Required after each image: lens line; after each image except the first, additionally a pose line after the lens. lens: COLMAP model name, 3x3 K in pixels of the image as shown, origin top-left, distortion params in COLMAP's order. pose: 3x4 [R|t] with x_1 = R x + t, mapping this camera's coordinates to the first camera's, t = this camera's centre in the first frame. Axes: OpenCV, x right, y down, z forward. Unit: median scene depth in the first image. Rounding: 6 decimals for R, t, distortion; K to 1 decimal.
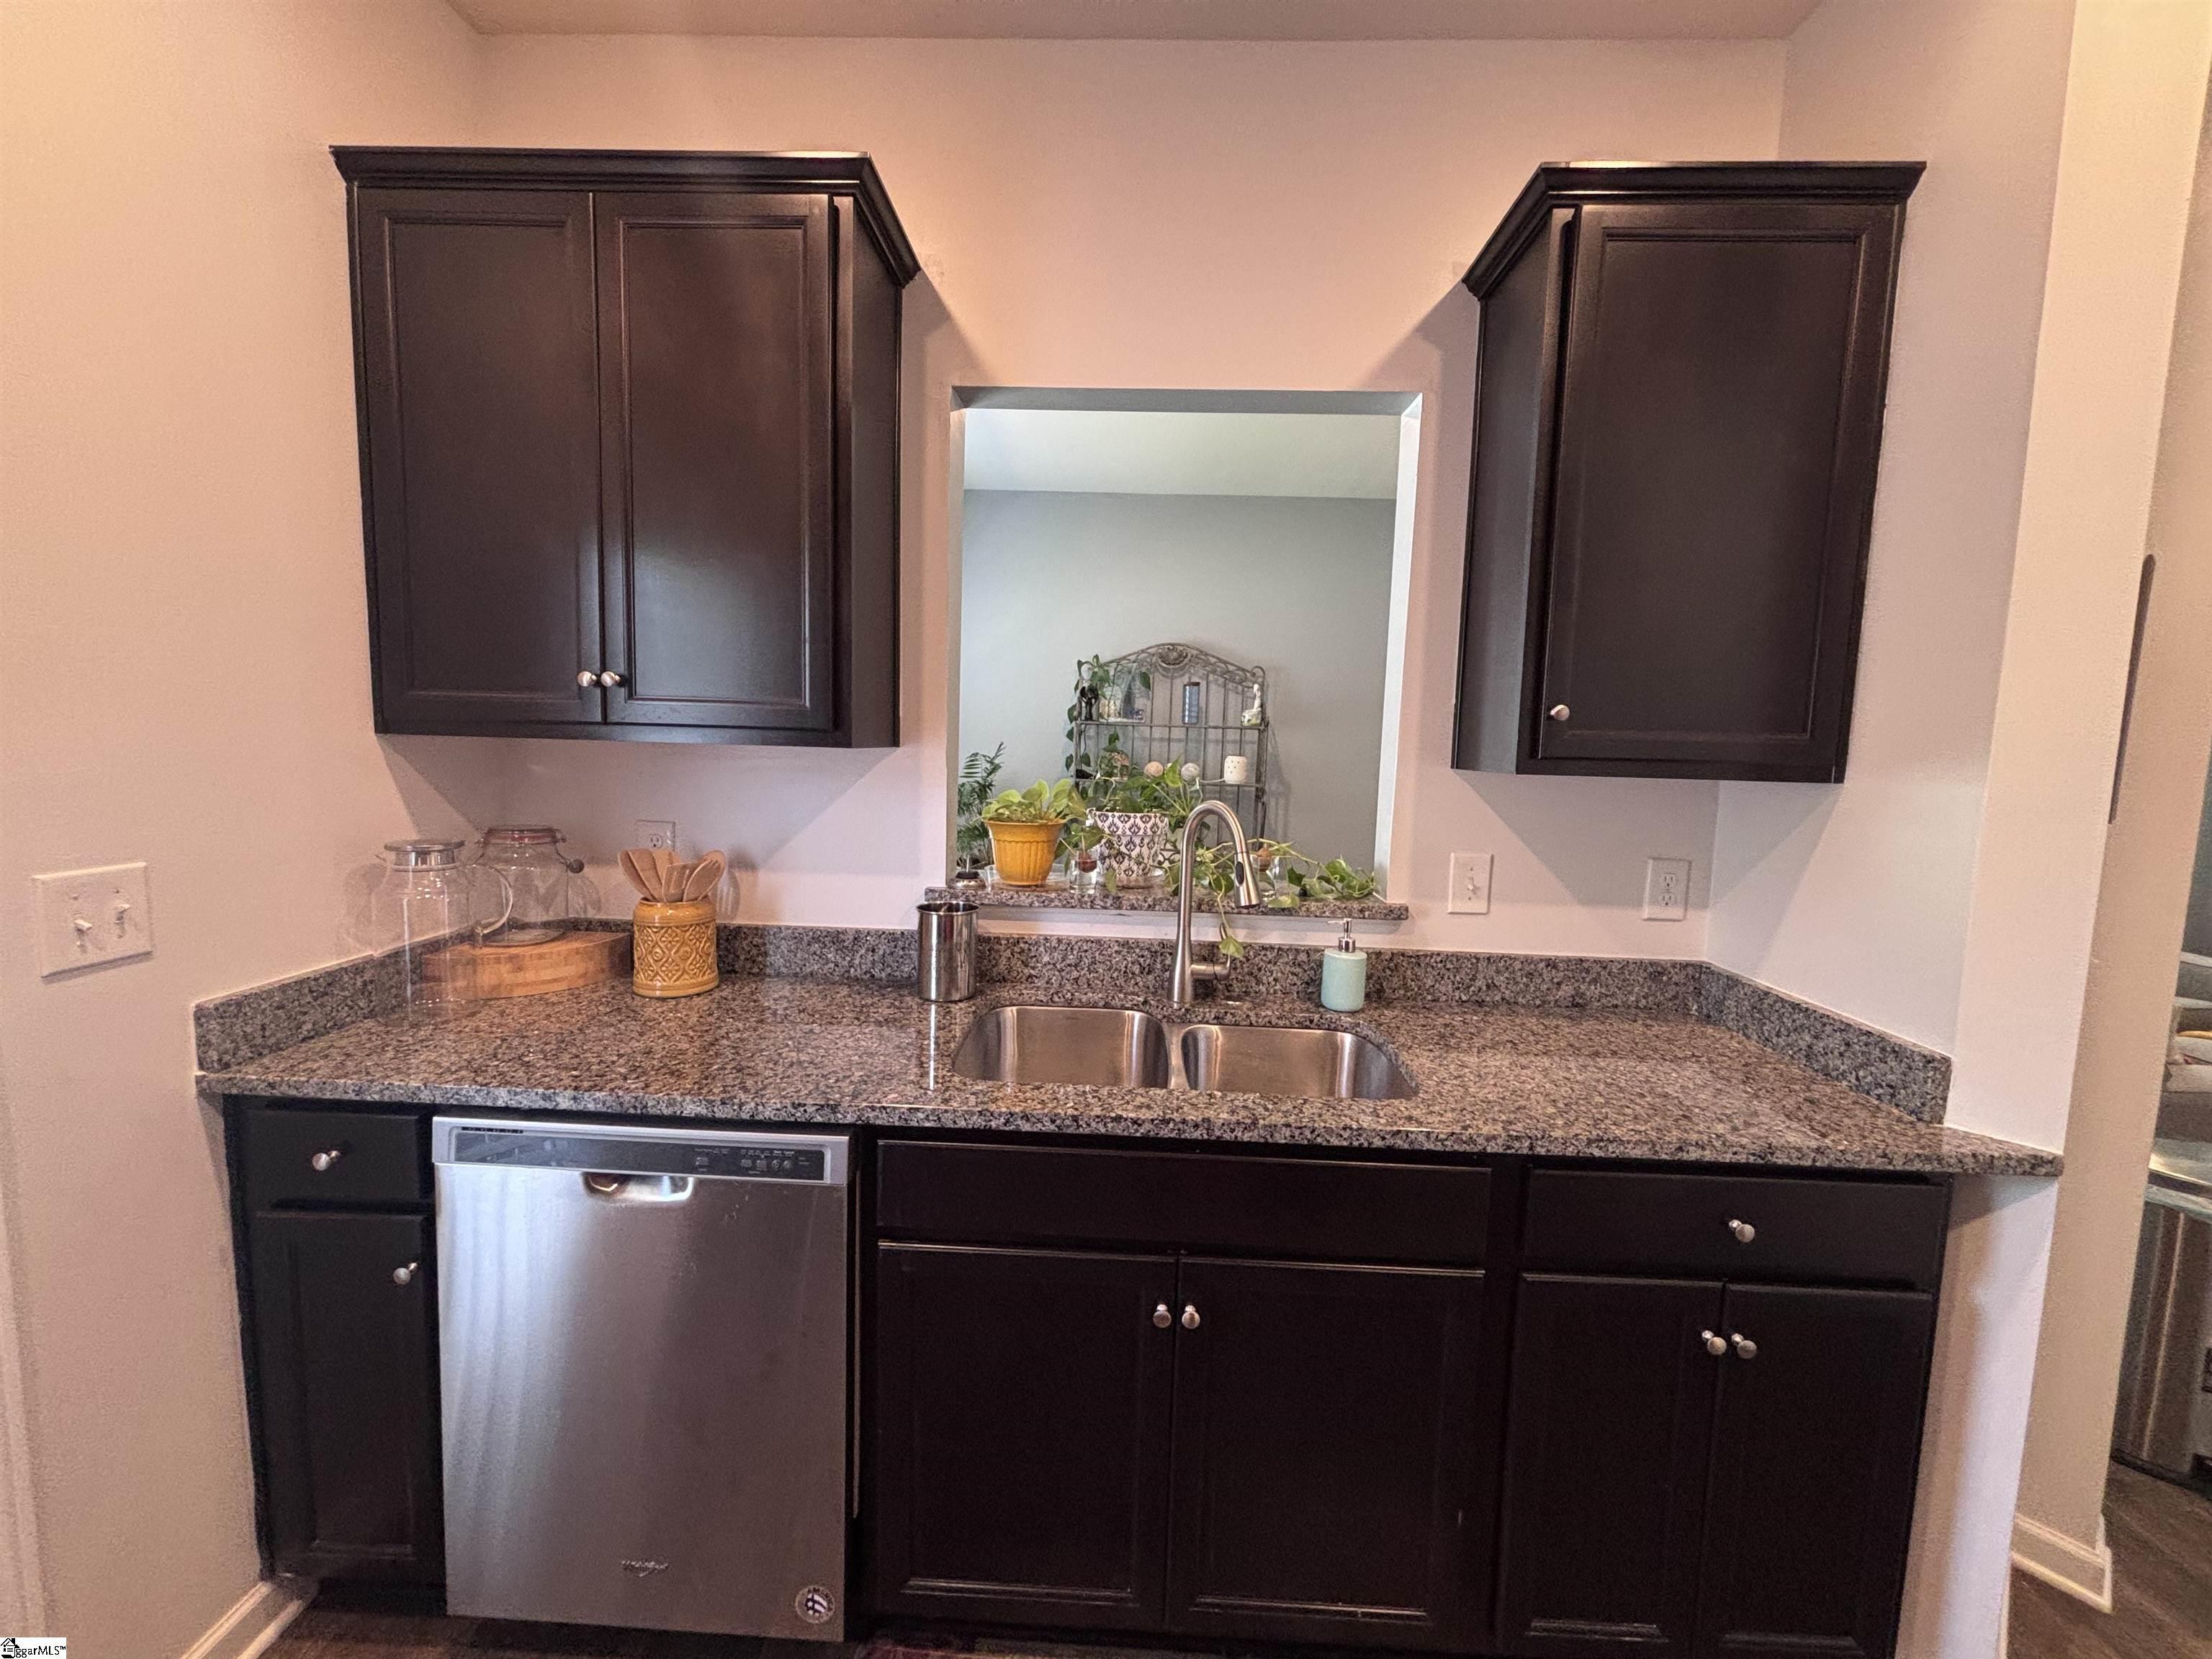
lens RADIAL K [[896.5, 0, 1102.3], [0, 896.5, 819.0], [0, 0, 1]] dist [0.000098, 0.000135]
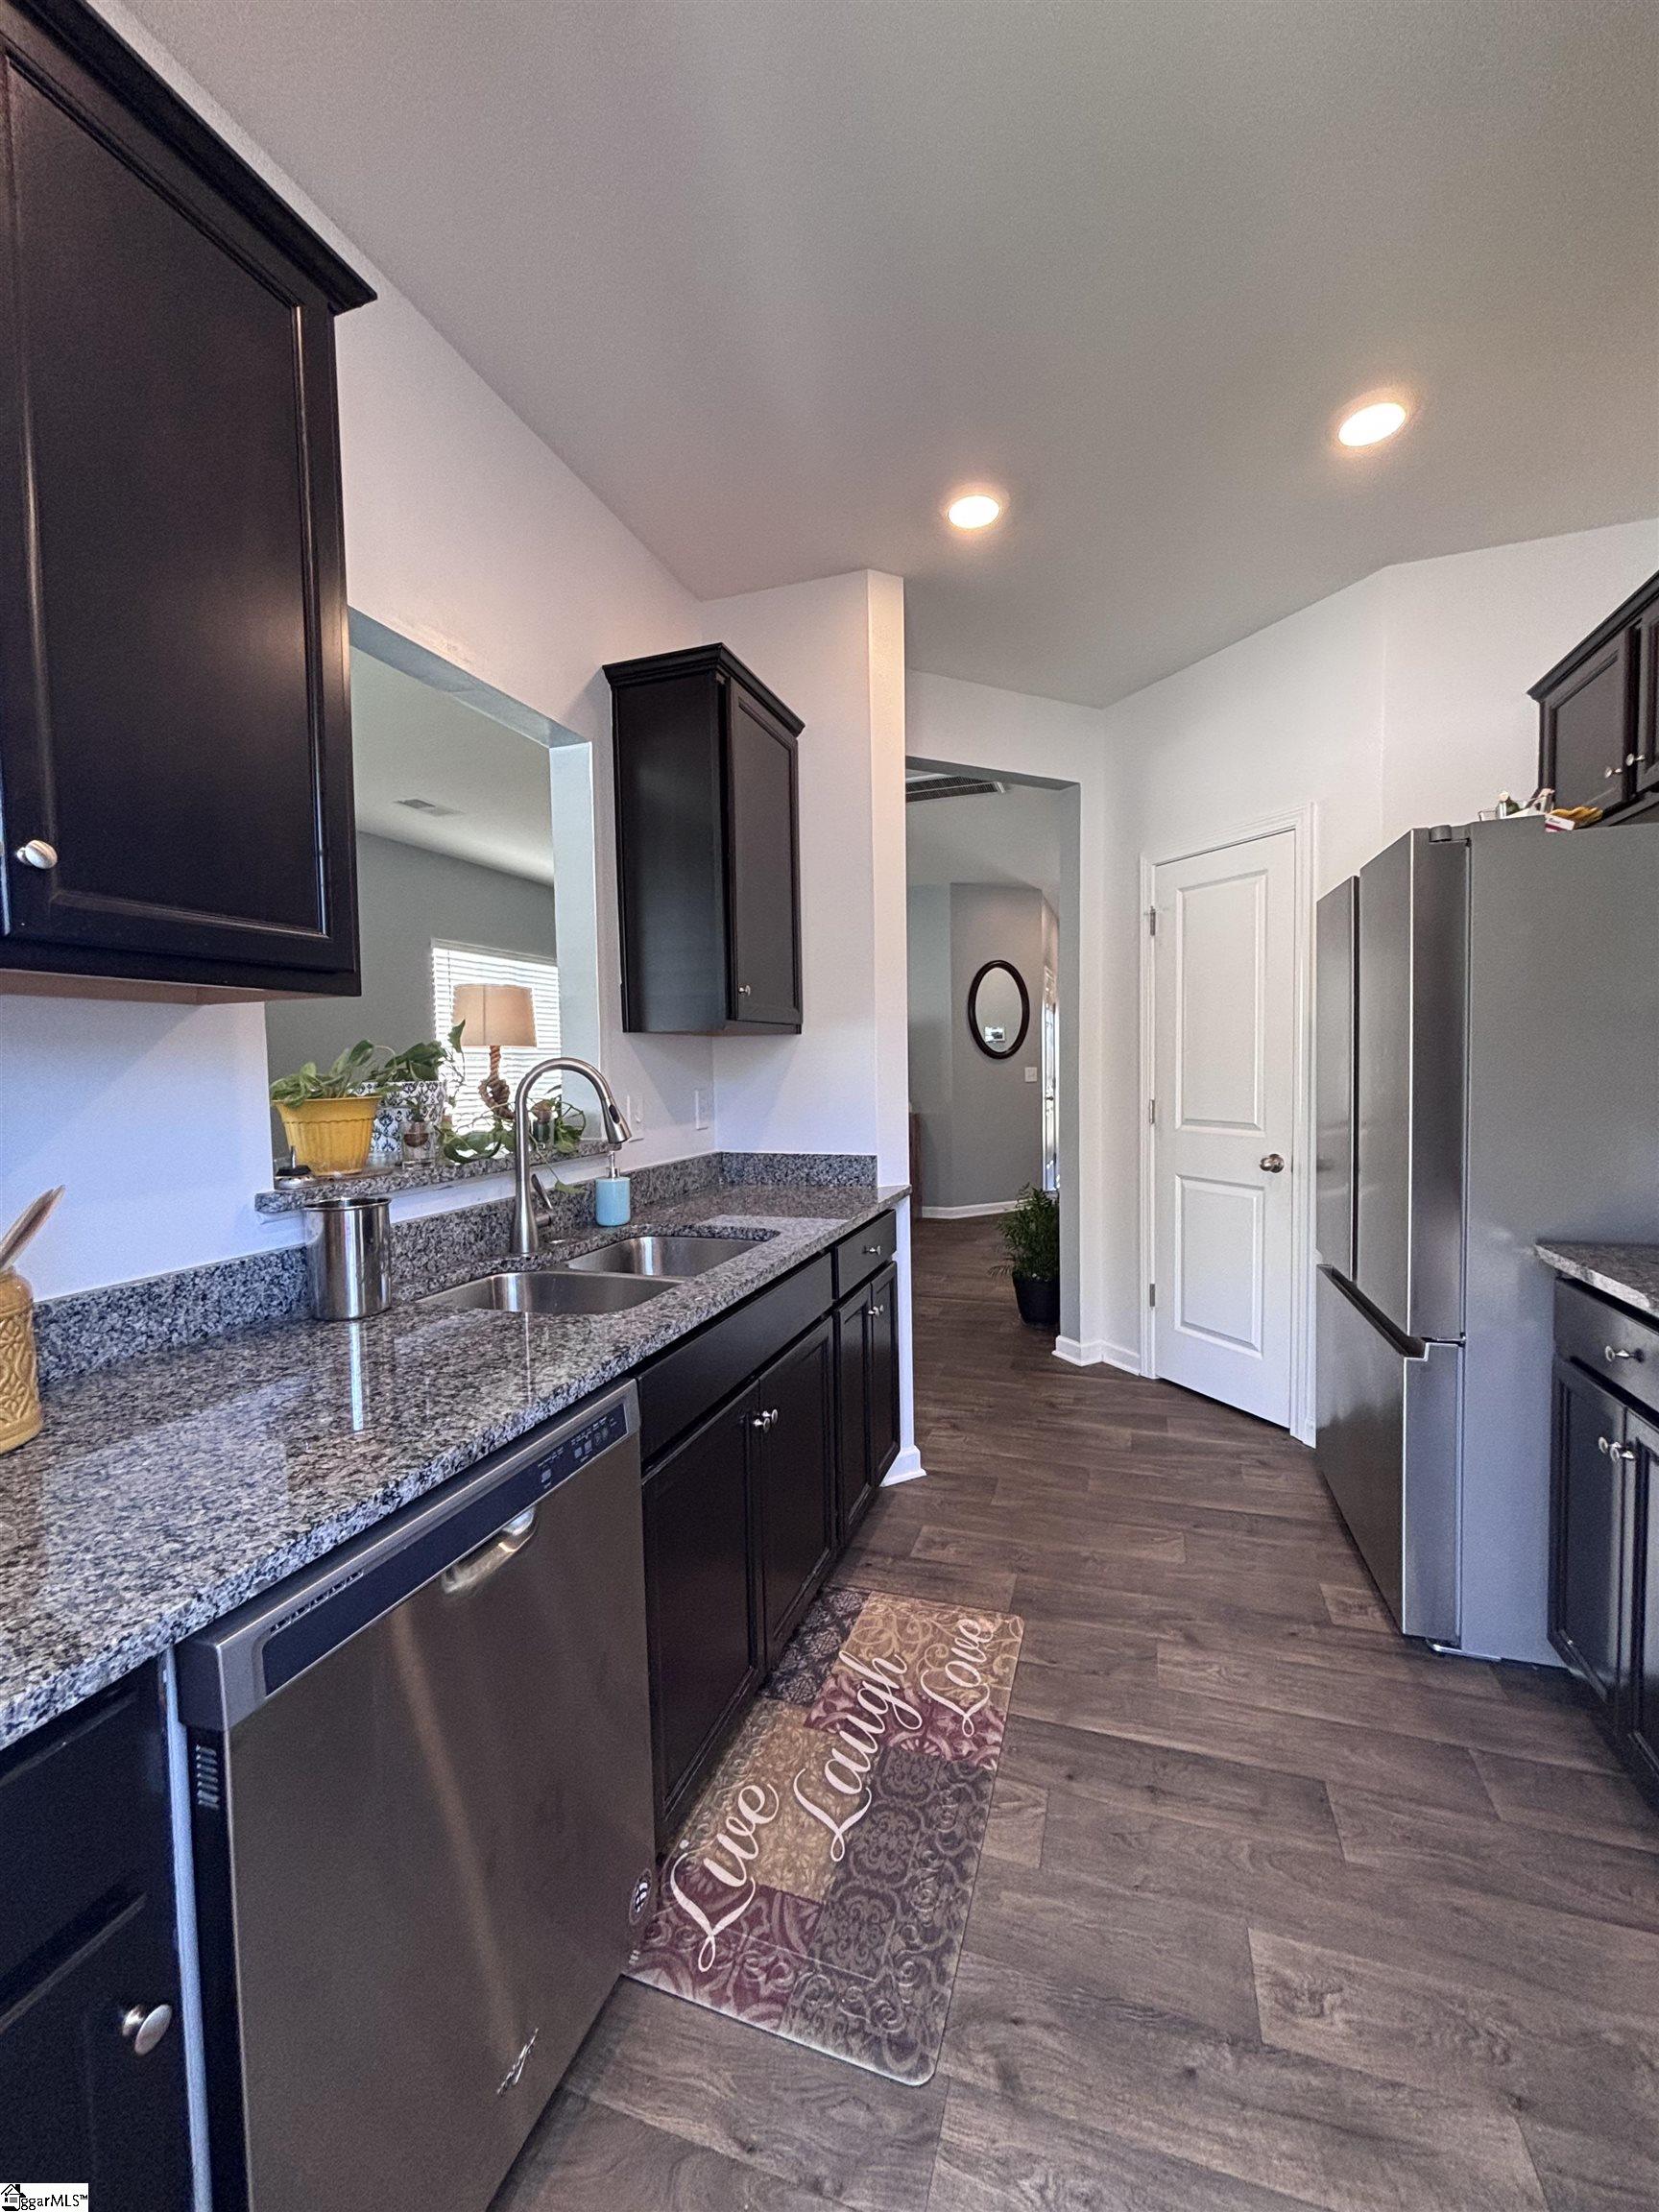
lens RADIAL K [[898.4, 0, 837.8], [0, 898.4, 1105.3], [0, 0, 1]] dist [0.002083, -0.000095]
pose [[0.280164, -0.080612, 0.956562, -0.970405], [0.119220, 0.991675, 0.048653, 0.029928], [-0.952520, 0.100410, 0.287442, 0.403668]]
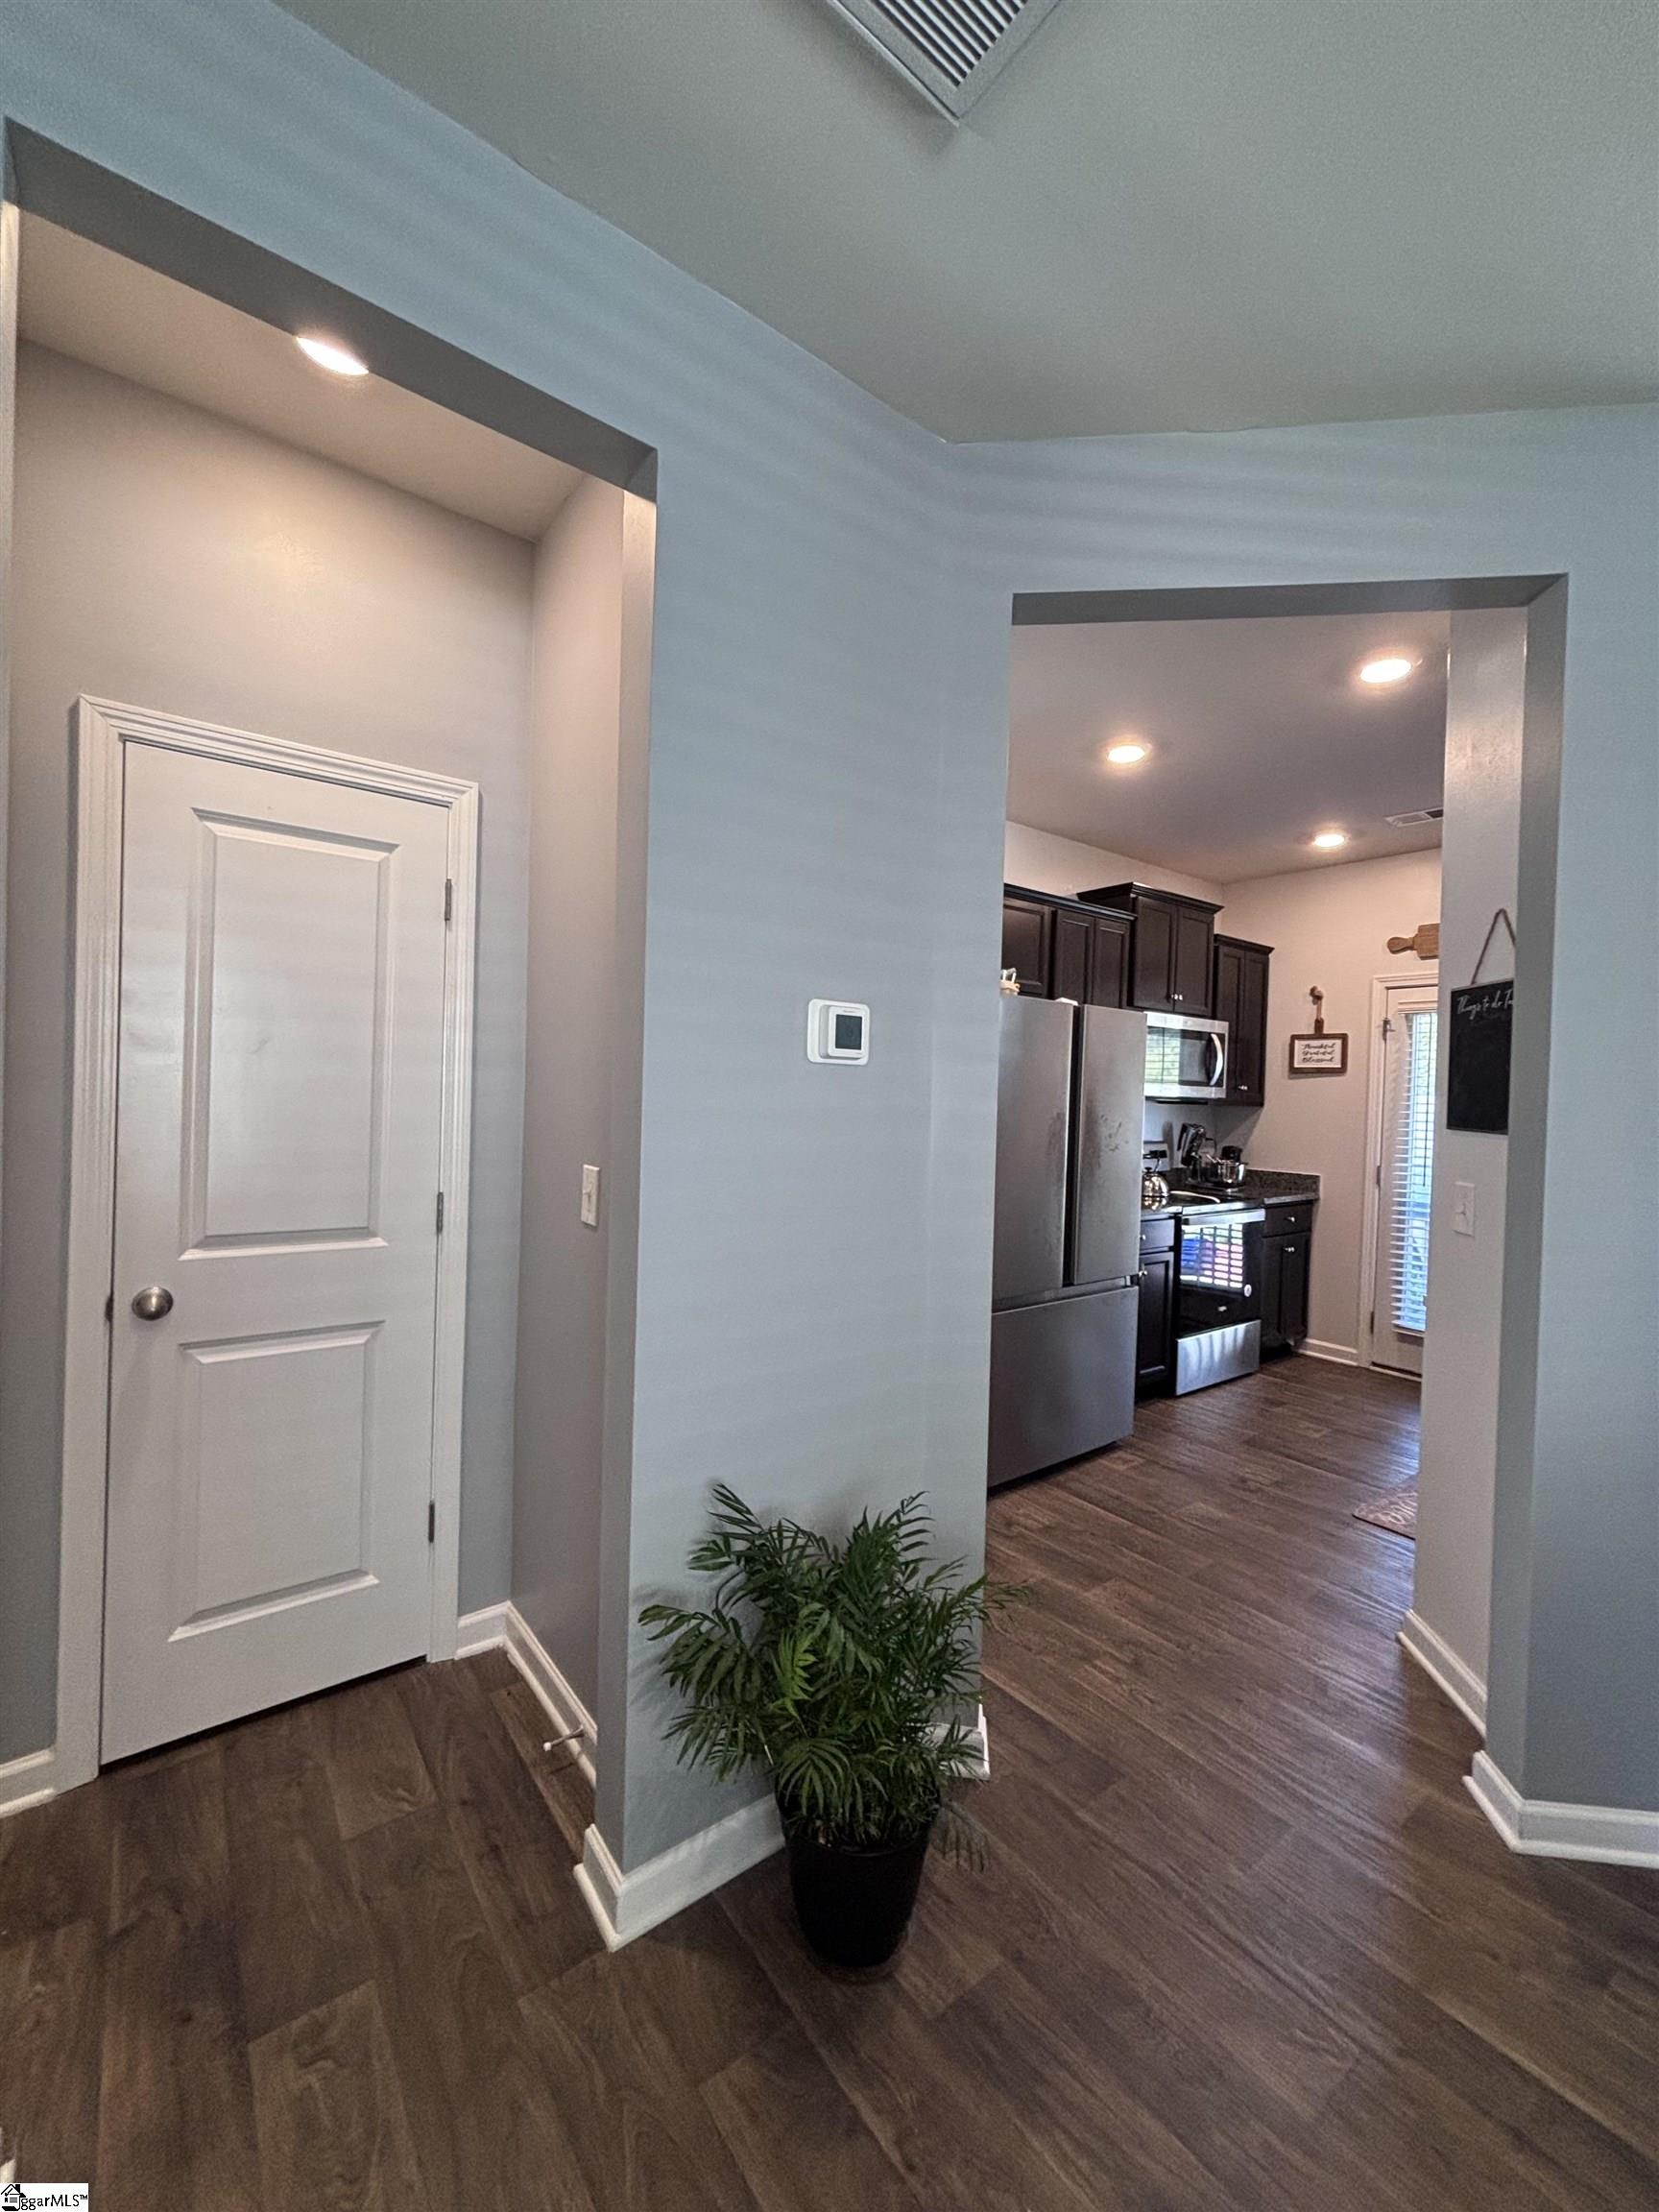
lens RADIAL K [[898.4, 0, 837.8], [0, 898.4, 1105.3], [0, 0, 1]] dist [0.002083, -0.000095]
pose [[-0.767525, -0.044036, -0.639504, 2.725909], [-0.110448, 0.991802, 0.064263, -0.008644], [0.631432, 0.119955, -0.766097, 1.351147]]
